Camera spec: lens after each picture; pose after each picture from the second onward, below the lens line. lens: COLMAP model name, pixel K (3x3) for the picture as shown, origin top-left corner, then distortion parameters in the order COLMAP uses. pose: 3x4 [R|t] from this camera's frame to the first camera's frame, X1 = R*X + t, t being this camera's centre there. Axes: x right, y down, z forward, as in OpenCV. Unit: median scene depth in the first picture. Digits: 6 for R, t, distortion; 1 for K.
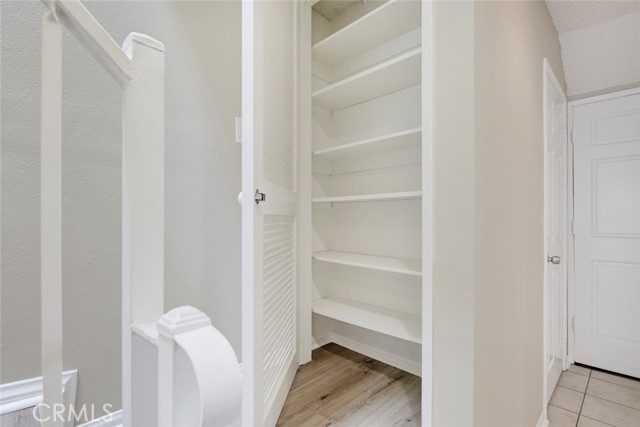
lens RADIAL K [[306.5, 0, 320.0], [0, 306.5, 213.5], [0, 0, 1]] dist [-0.019923, 0.000589]
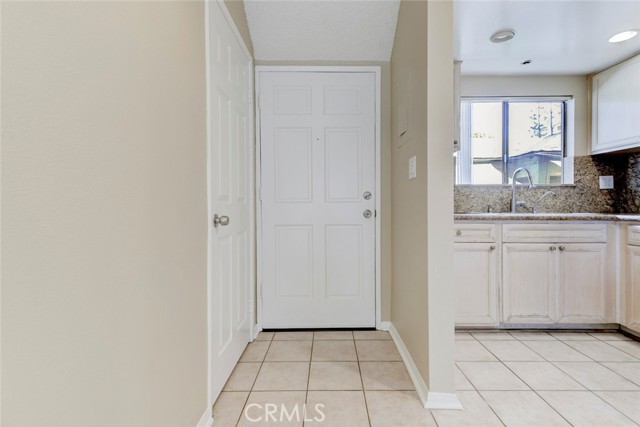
lens RADIAL K [[294.2, 0, 321.0], [0, 294.2, 209.9], [0, 0, 1]] dist [-0.001367, -0.000479]
pose [[0.710086, -0.014191, 0.703972, 0.320175], [0.007094, 0.999890, 0.013001, 0.093743], [-0.704079, -0.004238, 0.710109, 0.183551]]
